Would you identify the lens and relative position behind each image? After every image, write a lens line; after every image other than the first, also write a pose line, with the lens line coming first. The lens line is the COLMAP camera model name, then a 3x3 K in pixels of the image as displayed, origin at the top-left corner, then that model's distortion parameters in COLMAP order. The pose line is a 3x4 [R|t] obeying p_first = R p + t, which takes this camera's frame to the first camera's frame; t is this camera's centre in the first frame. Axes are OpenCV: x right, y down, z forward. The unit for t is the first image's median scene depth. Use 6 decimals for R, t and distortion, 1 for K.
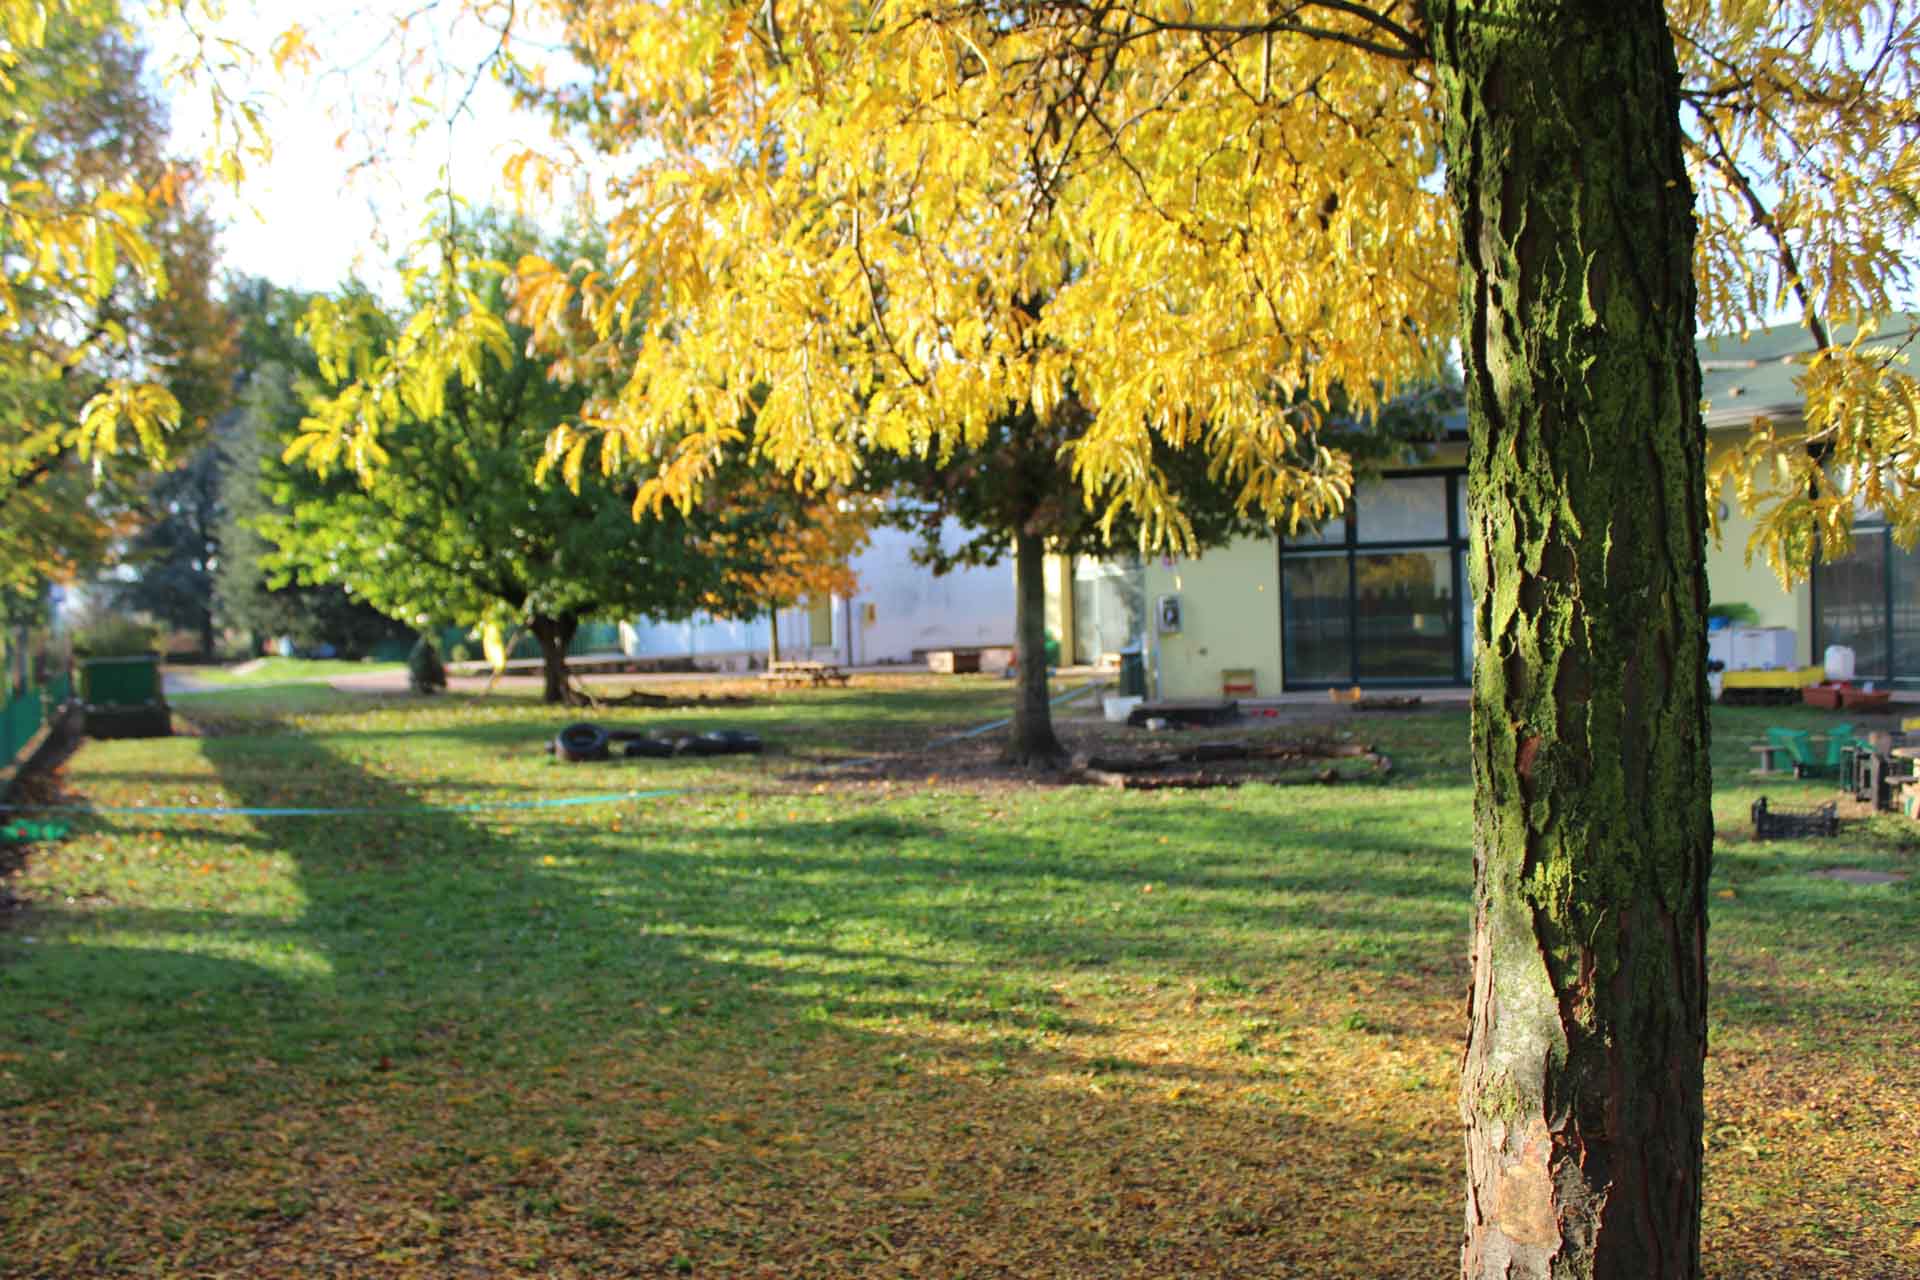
lens RADIAL K [[1677.8, 0, 955.6], [0, 1677.8, 667.8], [0, 0, 1]] dist [-0.154412, 0.147607]
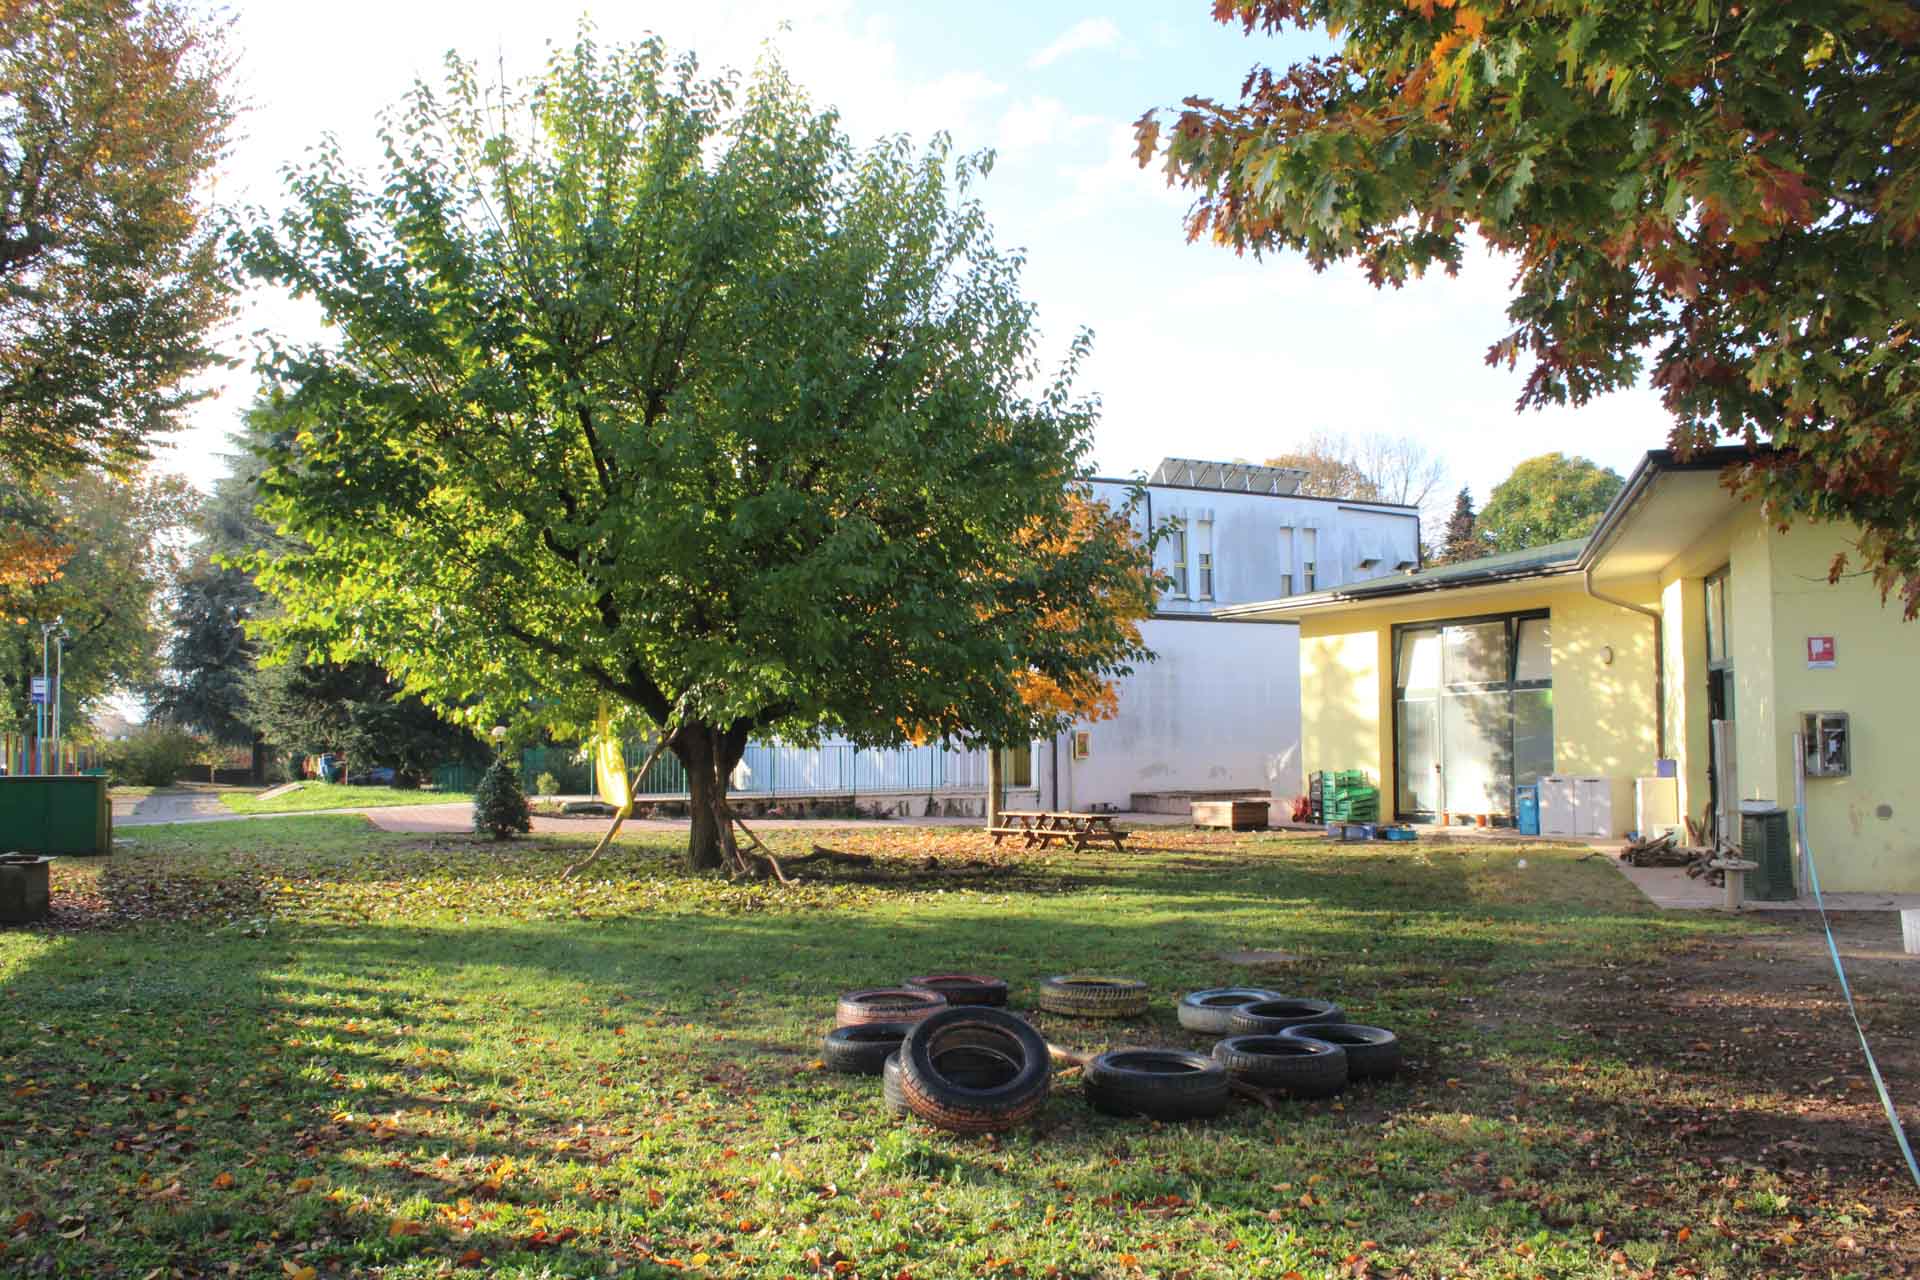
lens RADIAL K [[1577.8, 0, 951.7], [0, 1577.8, 675.0], [0, 0, 1]] dist [-0.173000, 0.166674]
pose [[0.999266, 0.024662, -0.029322, -0.586037], [-0.027018, 0.996194, -0.082877, -0.021619], [0.027166, 0.083608, 0.996128, 1.813073]]
